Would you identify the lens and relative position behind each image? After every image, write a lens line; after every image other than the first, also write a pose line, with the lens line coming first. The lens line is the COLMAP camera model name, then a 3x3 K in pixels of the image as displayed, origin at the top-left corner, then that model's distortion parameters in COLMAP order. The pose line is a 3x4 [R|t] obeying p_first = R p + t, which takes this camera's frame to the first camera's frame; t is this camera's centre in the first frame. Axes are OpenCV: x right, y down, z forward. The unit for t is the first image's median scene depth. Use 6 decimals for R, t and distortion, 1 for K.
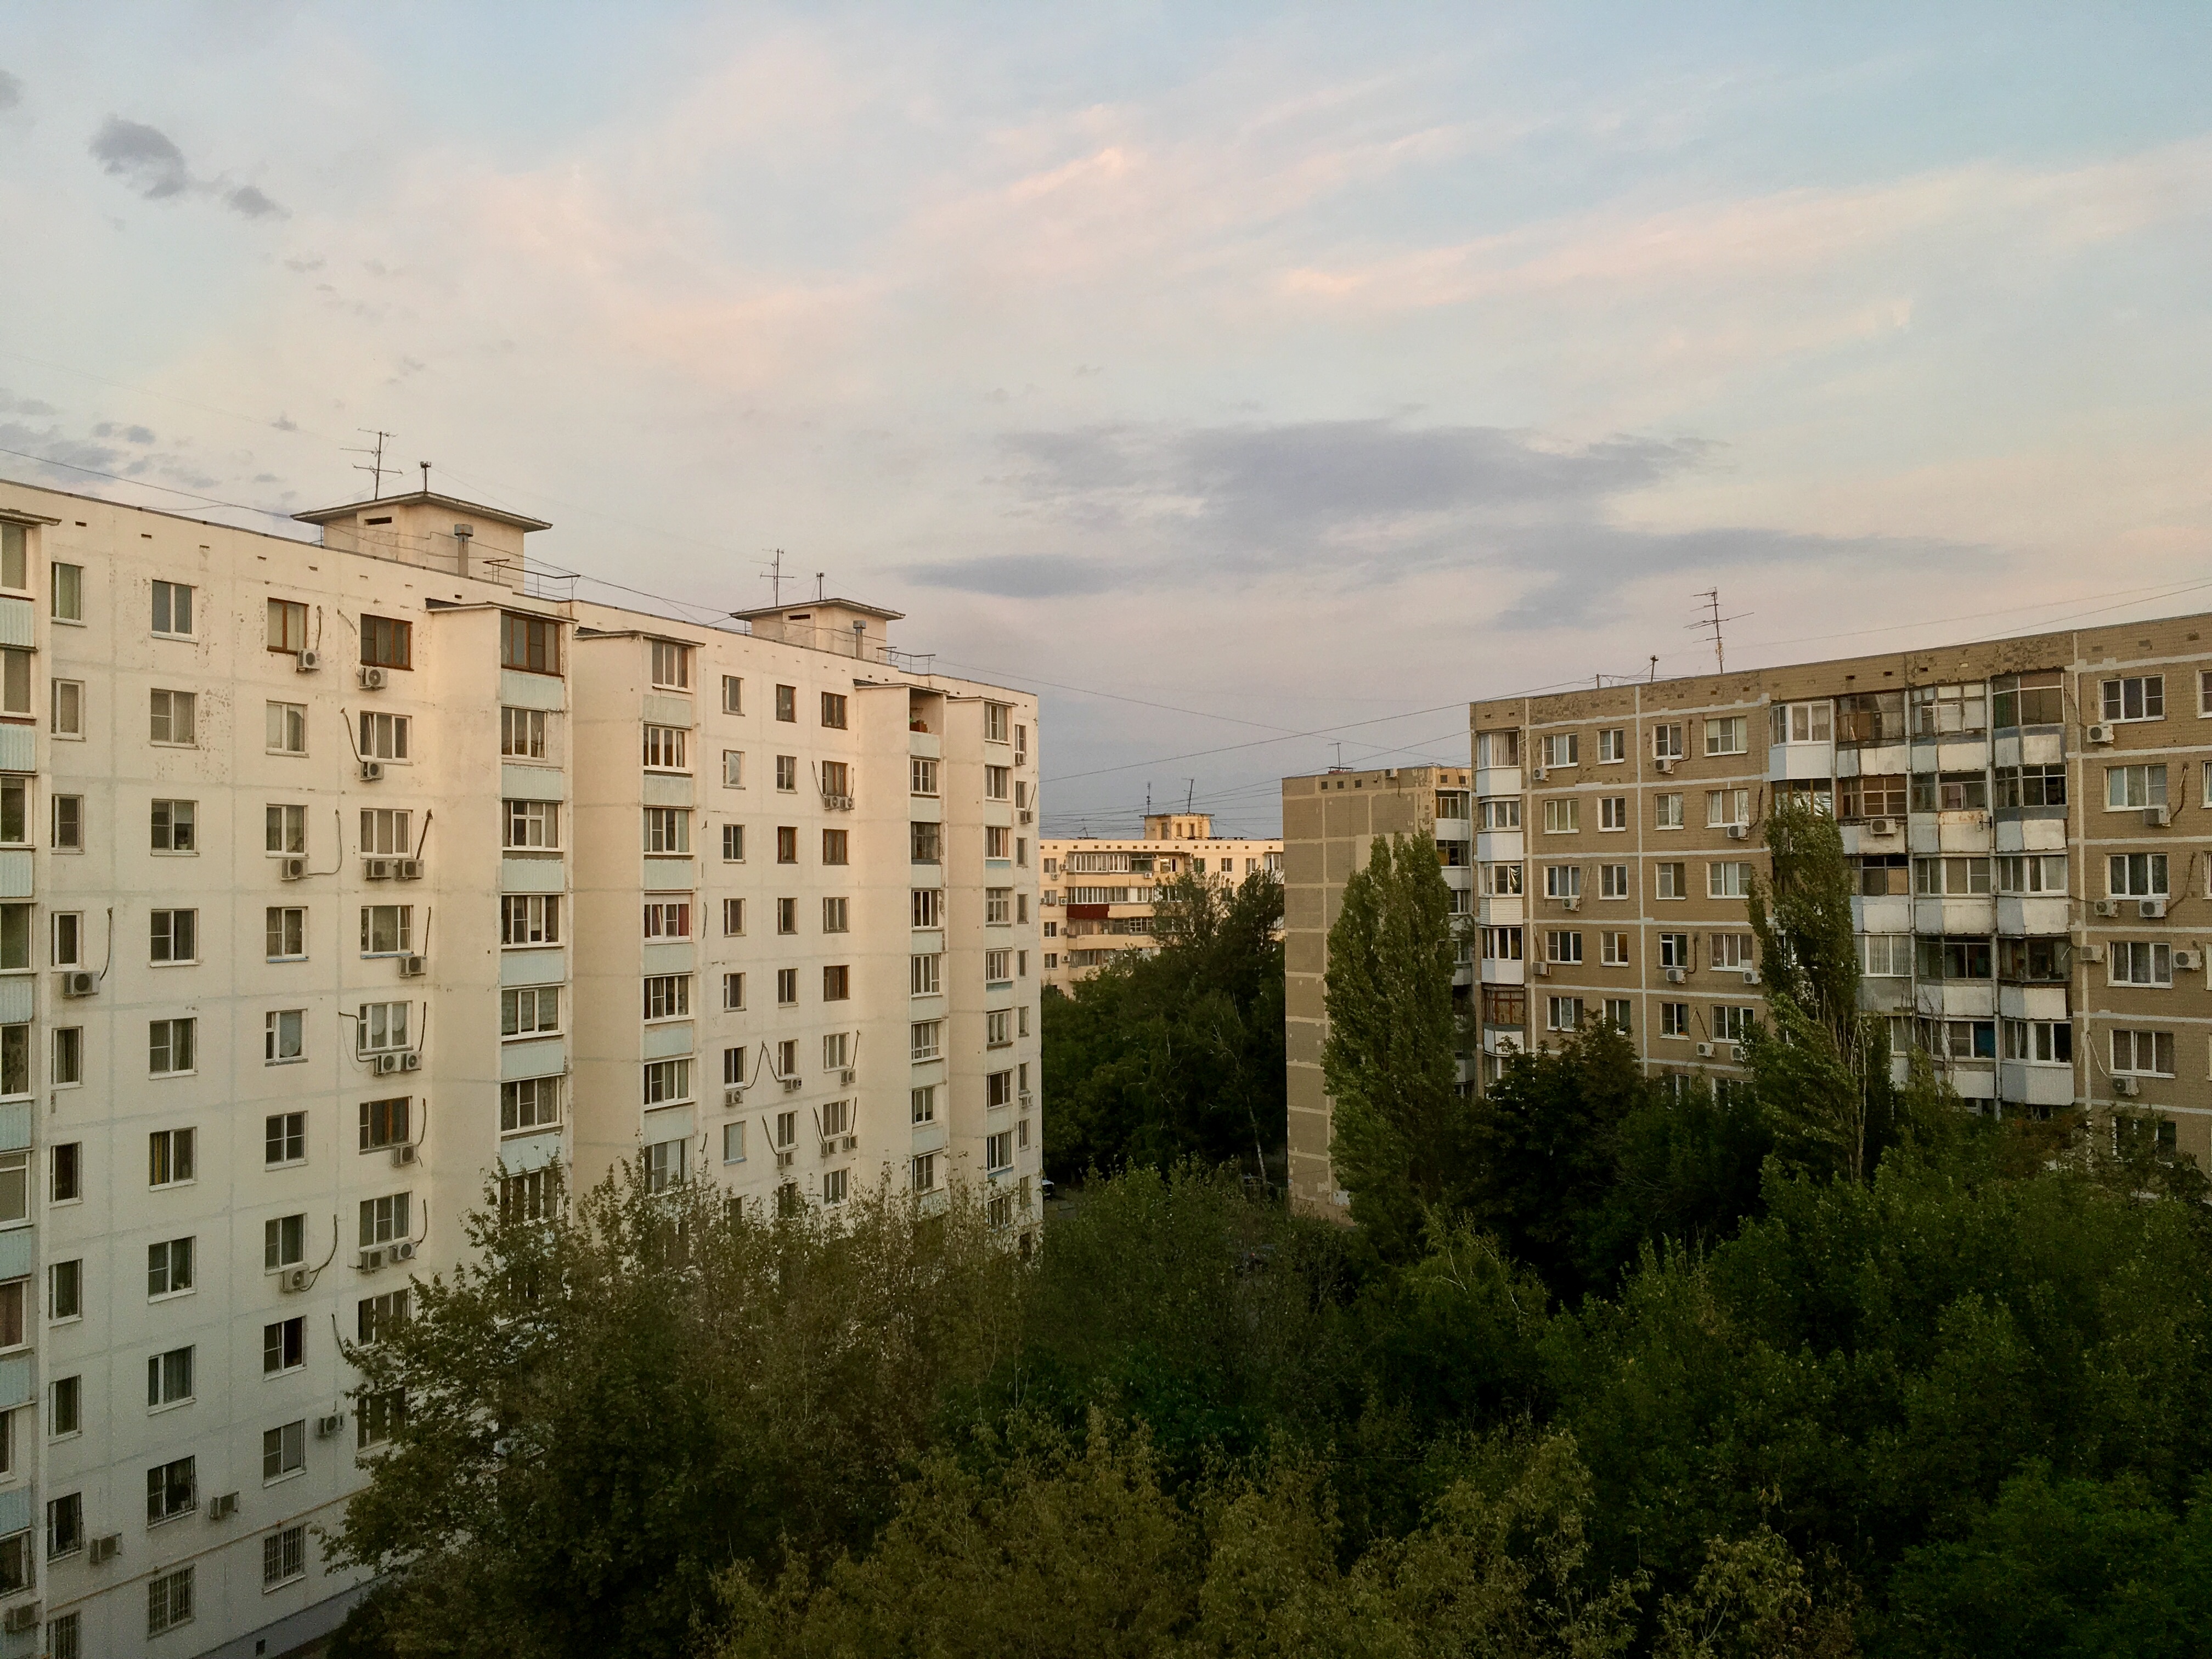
lens RADIAL K [[2114.6, 0, 1106.0], [0, 2114.6, 829.5], [0, 0, 1]] dist [0.087067, -0.079205]
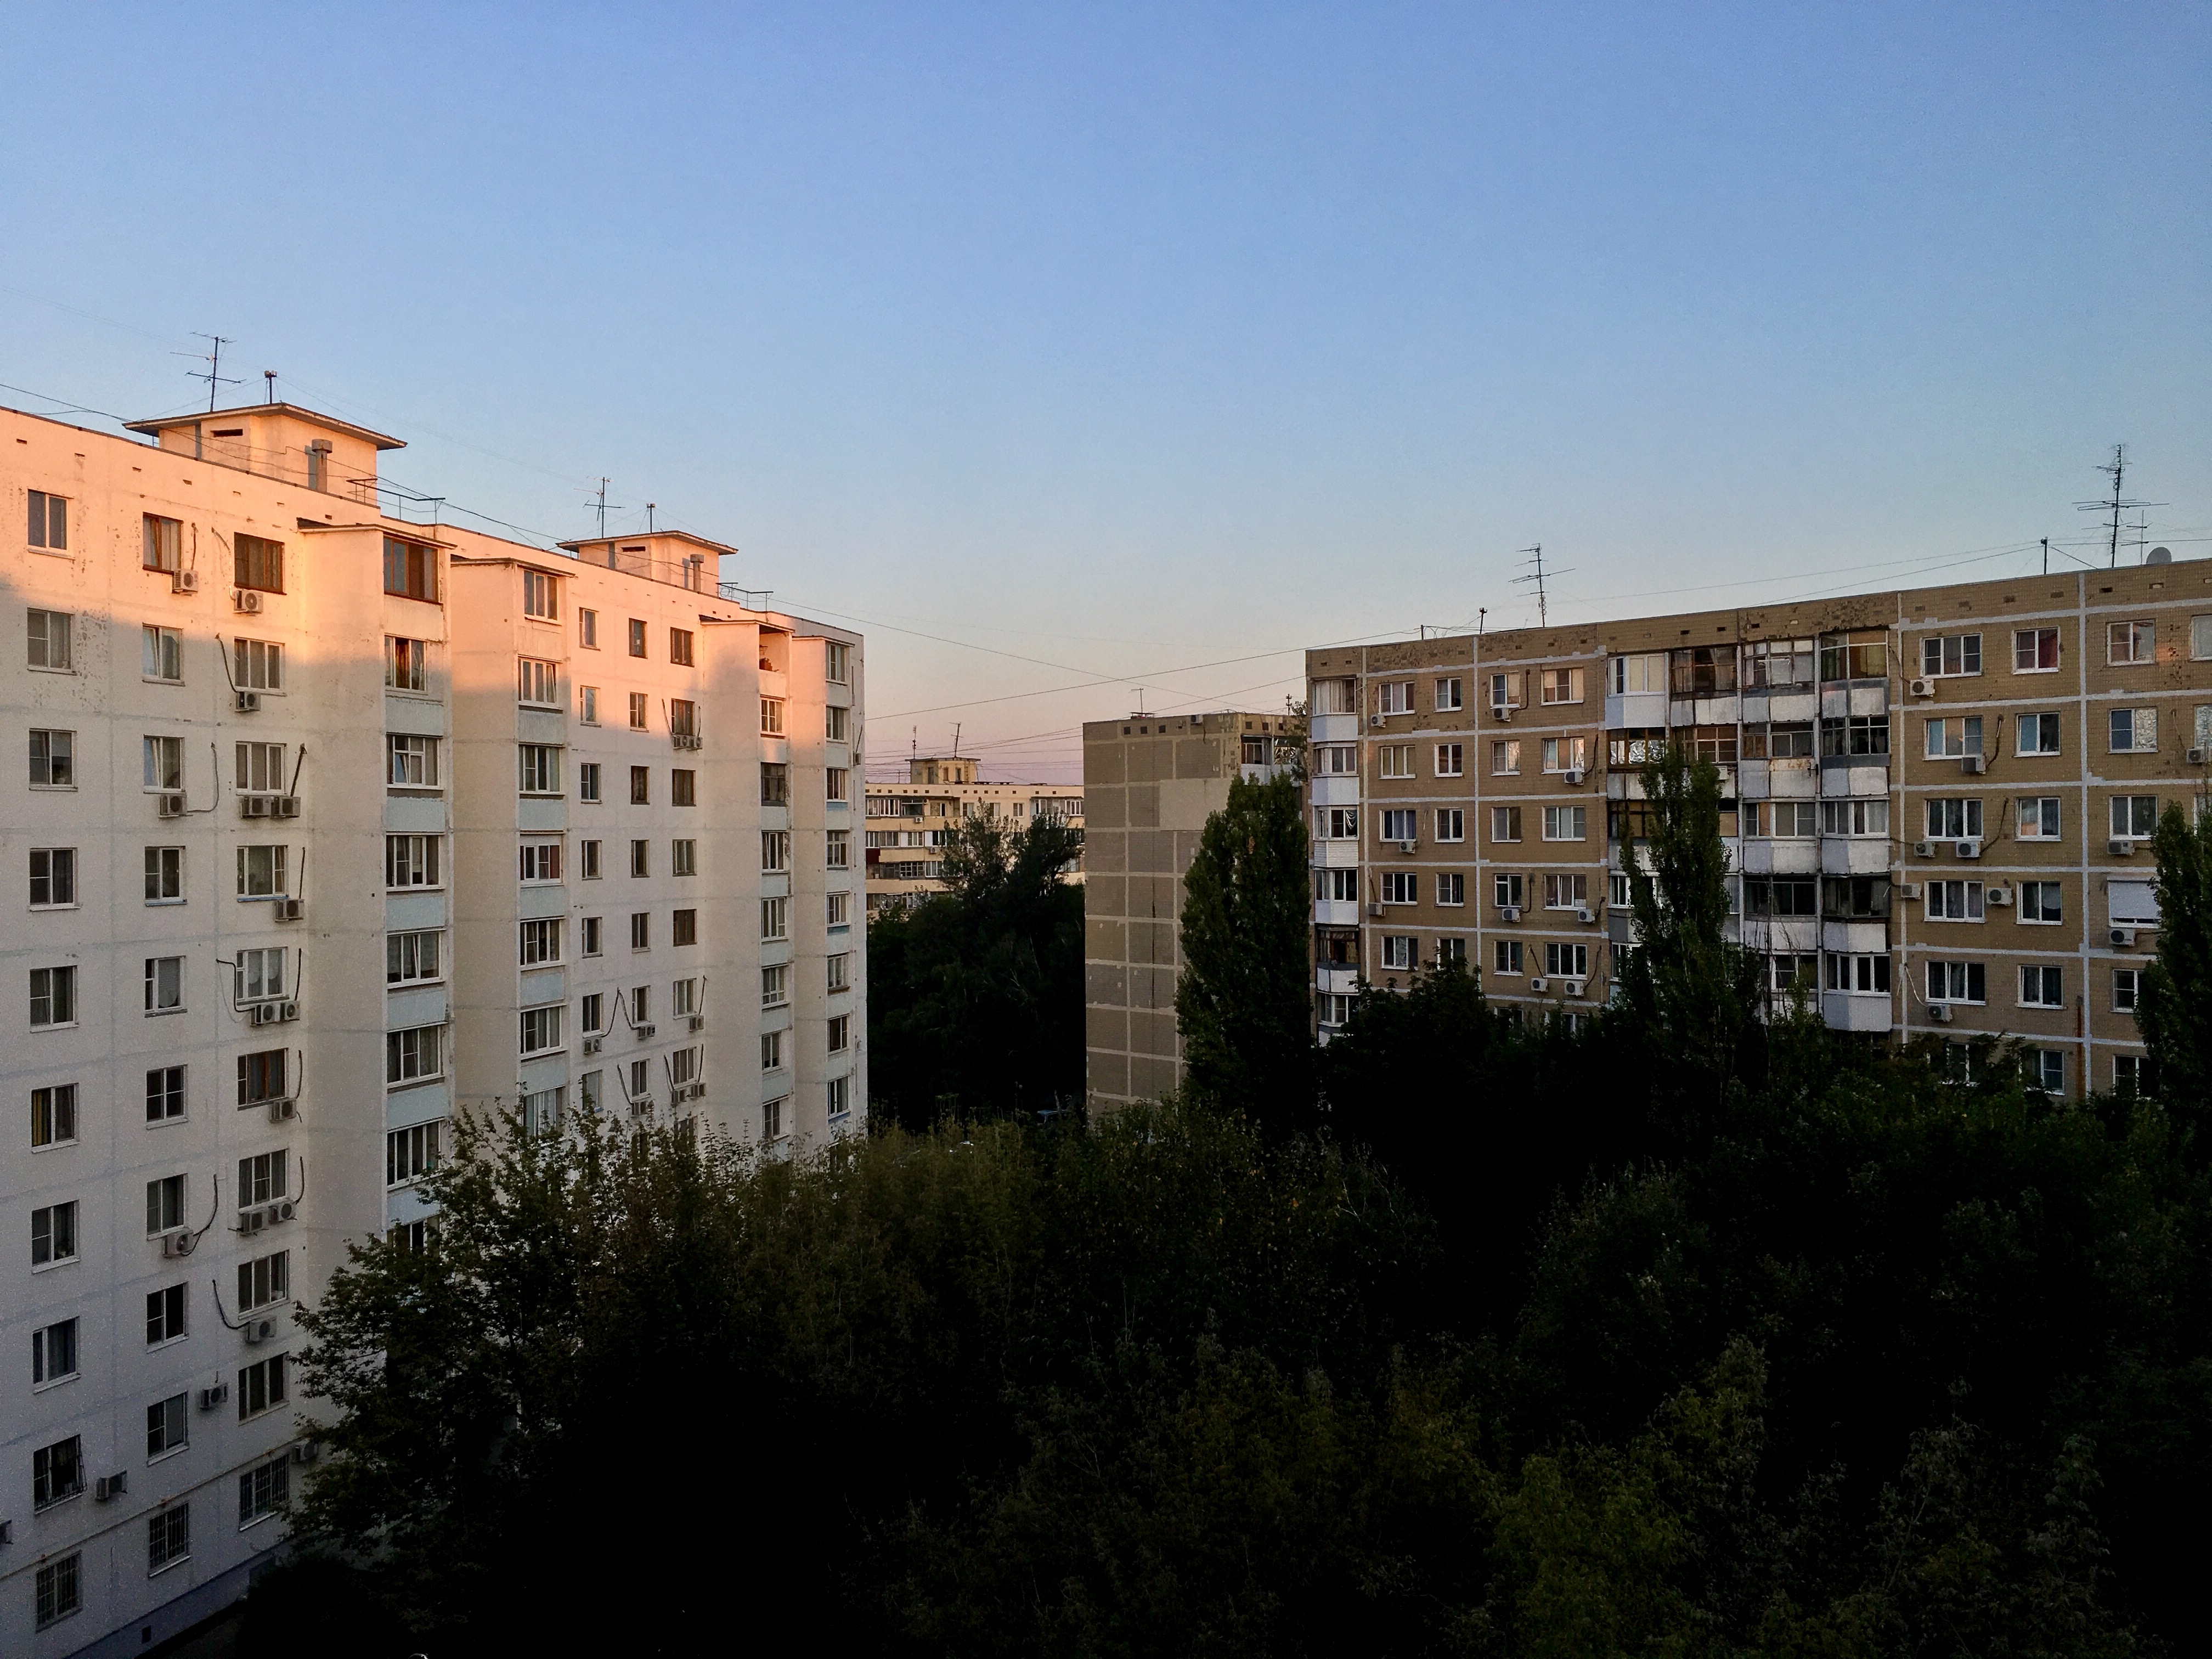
lens RADIAL K [[2114.6, 0, 1106.0], [0, 2114.6, 829.5], [0, 0, 1]] dist [0.087067, -0.079205]
pose [[0.985047, 0.002195, 0.172274, -0.120780], [-0.006431, 0.999690, 0.024034, 0.003243], [-0.172168, -0.024783, 0.984756, 0.009665]]
